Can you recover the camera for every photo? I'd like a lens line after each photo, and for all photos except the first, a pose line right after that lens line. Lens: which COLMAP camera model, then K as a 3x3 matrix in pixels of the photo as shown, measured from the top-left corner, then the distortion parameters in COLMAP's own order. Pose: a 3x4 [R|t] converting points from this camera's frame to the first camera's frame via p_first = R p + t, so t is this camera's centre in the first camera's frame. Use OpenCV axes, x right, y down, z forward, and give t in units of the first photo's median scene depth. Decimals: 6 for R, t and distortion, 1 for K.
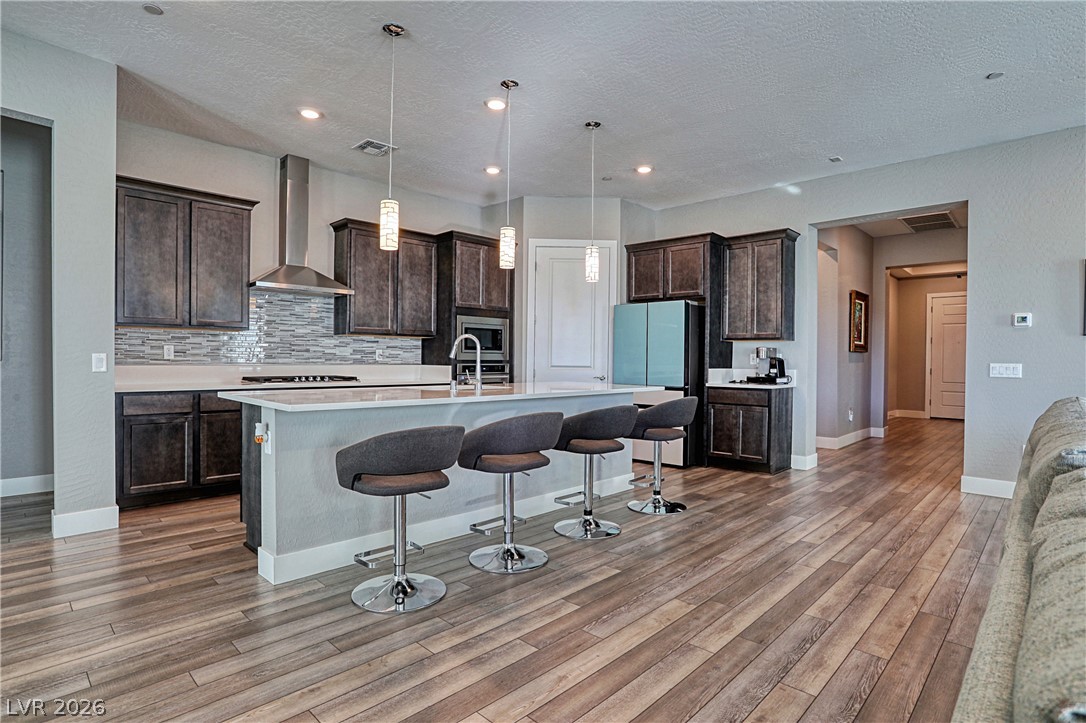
lens RADIAL K [[554.9, 0, 535.6], [0, 554.9, 363.3], [0, 0, 1]] dist [-0.073538, 0.038208]
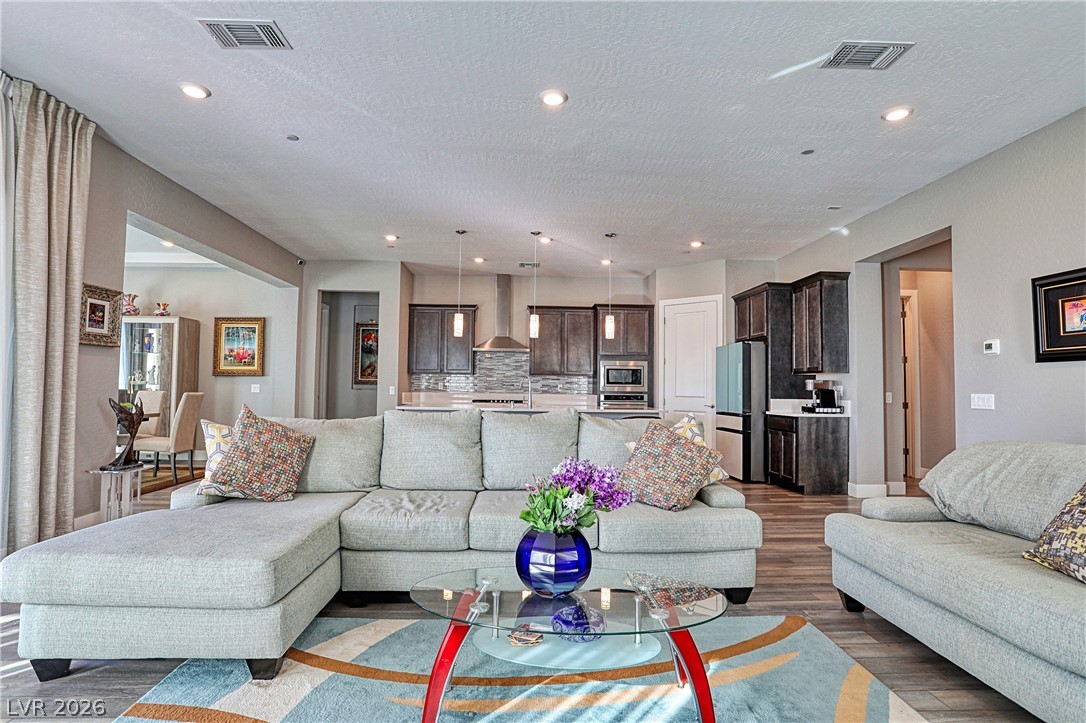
lens RADIAL K [[546.3, 0, 537.3], [0, 546.3, 362.9], [0, 0, 1]] dist [-0.072486, 0.037545]
pose [[0.725462, -0.033249, -0.687459, 0.760300], [-0.011958, 0.998073, -0.060891, 0.009245], [0.688158, 0.052394, 0.723666, -0.162095]]
